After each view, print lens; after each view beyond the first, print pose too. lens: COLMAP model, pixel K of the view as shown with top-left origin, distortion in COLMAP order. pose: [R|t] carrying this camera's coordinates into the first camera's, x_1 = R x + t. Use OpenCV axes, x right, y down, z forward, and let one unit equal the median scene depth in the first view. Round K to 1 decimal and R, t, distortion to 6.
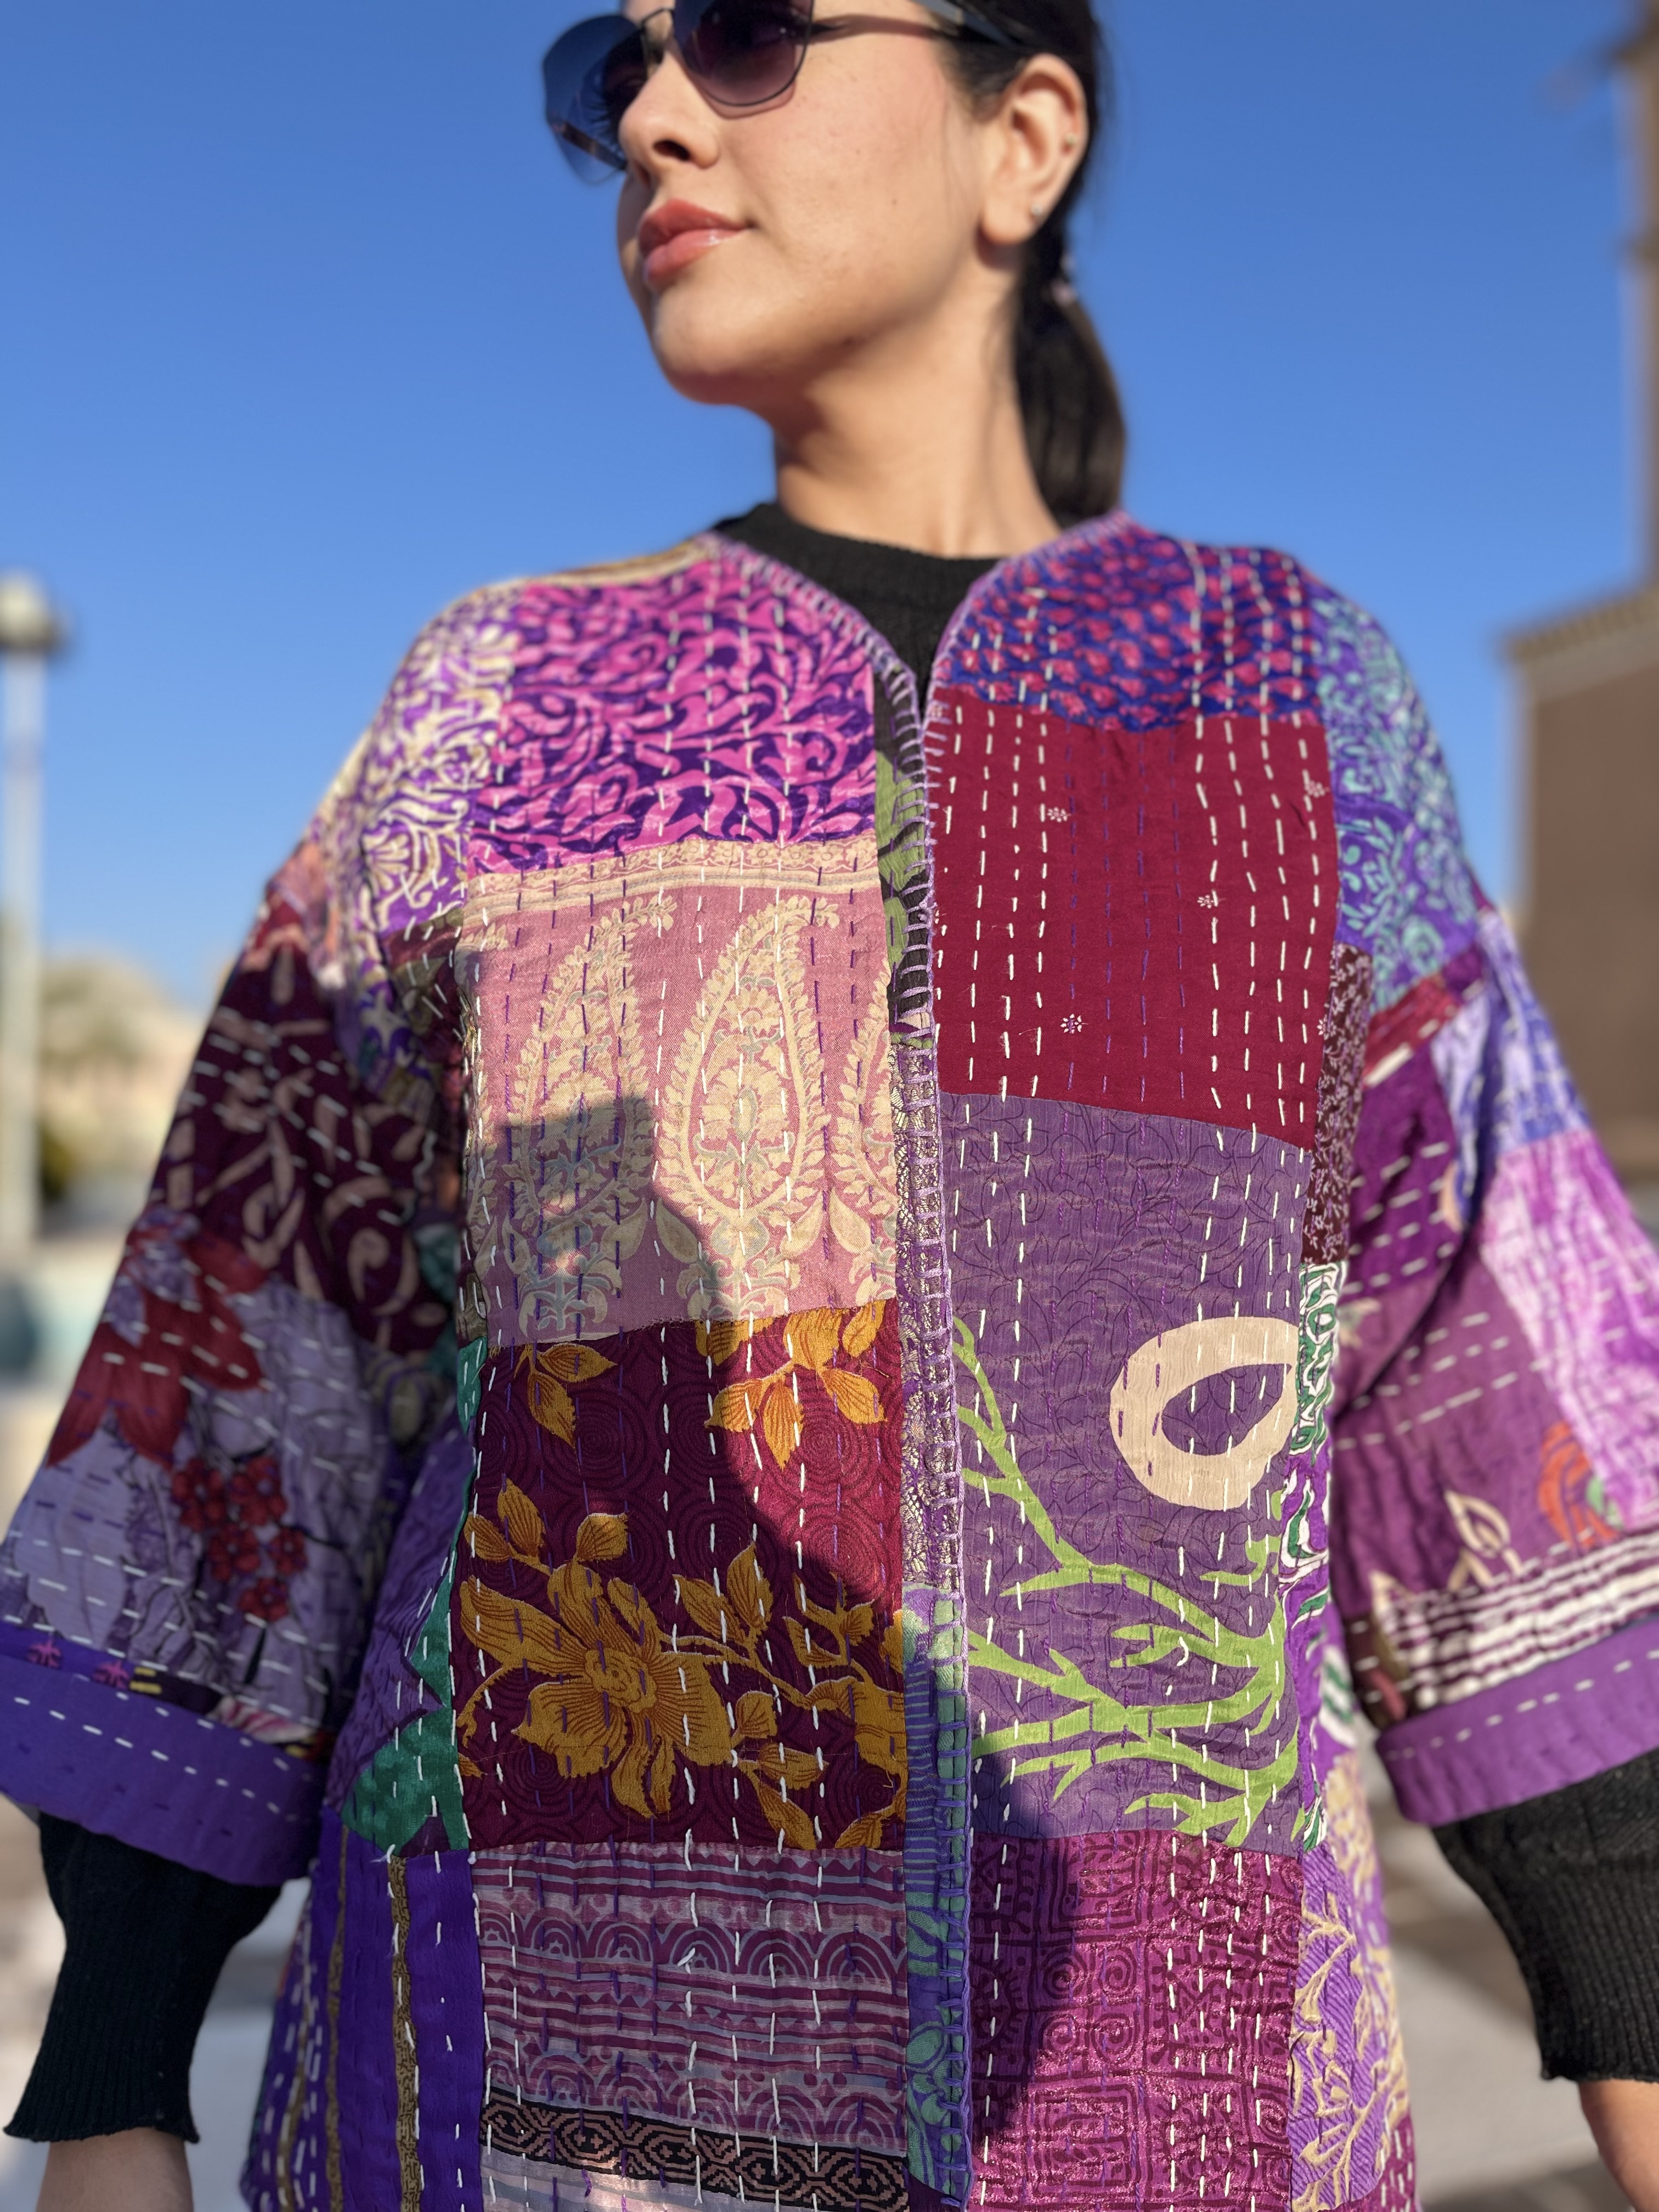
lens RADIAL K [[1674.4, 0, 886.5], [0, 1674.4, 957.0], [0, 0, 1]] dist [0.095009, -0.000835]
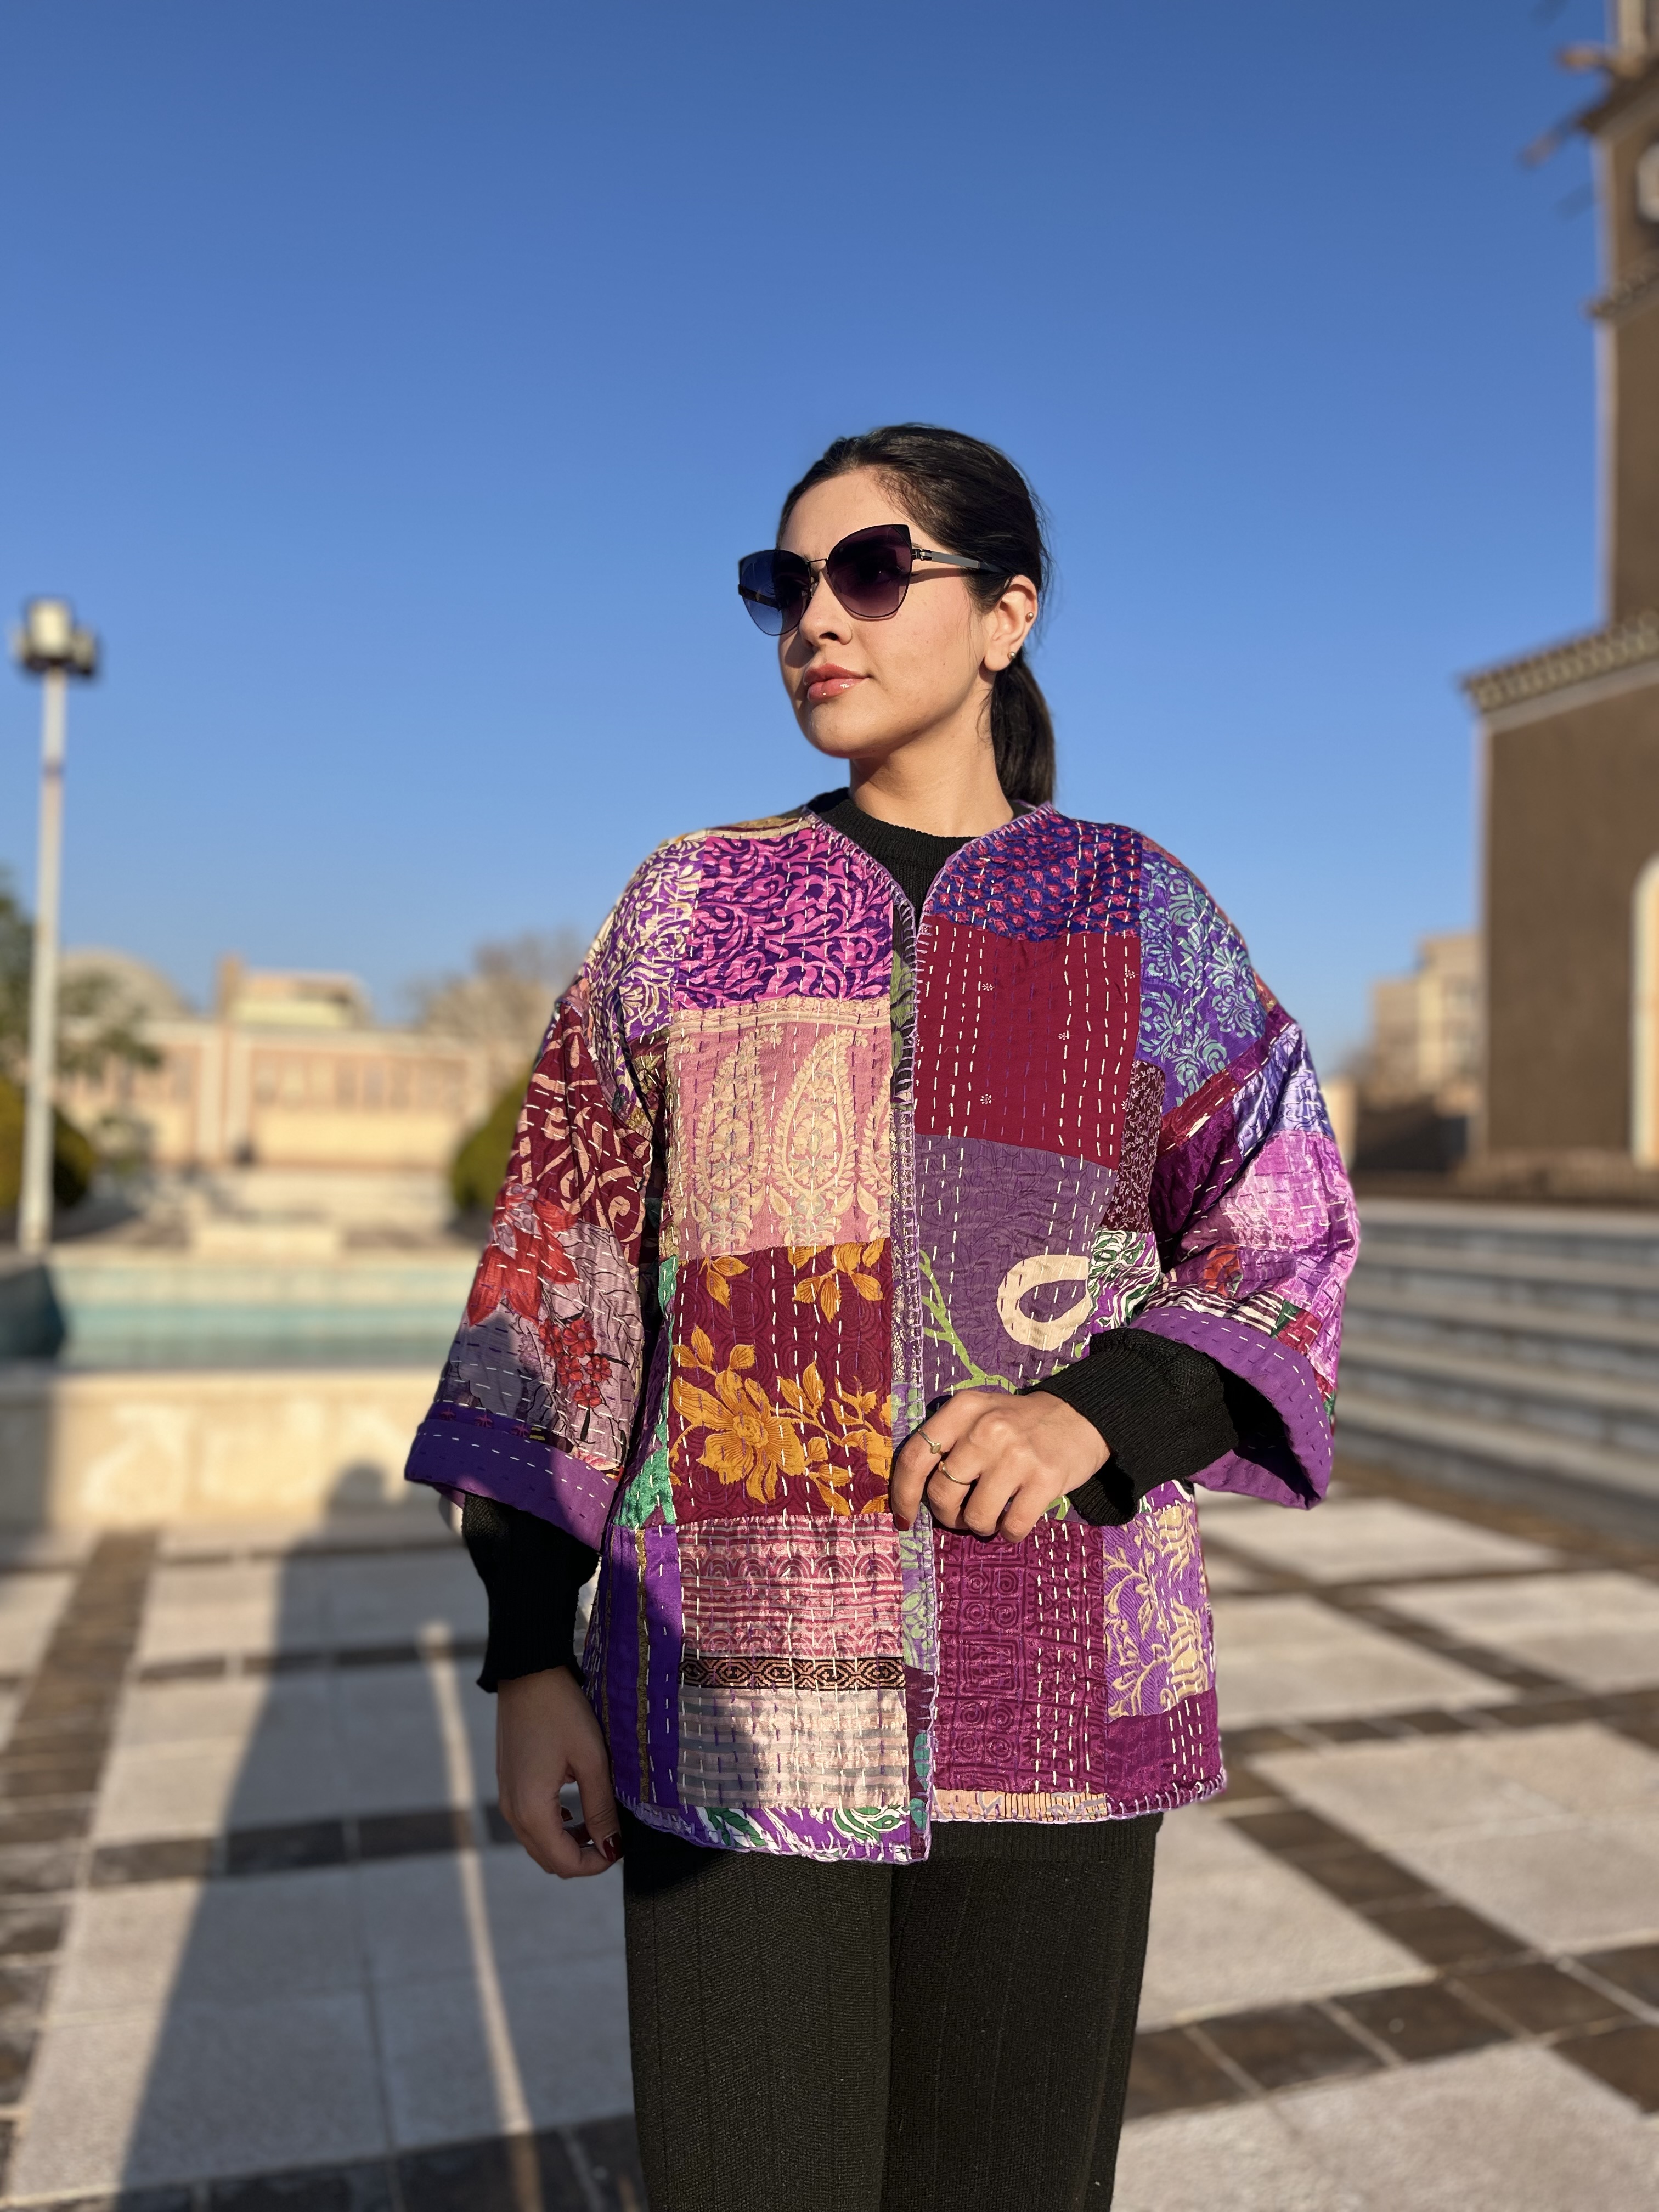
lens RADIAL K [[1675.7, 0, 829.5], [0, 1675.7, 1106.0], [0, 0, 1]] dist [0.033786, 0.000143]
pose [[0.991915, 0.025440, -0.124326, 0.159337], [-0.018724, 0.998317, 0.054890, -0.050989], [0.125513, -0.052118, 0.990722, -0.849212]]
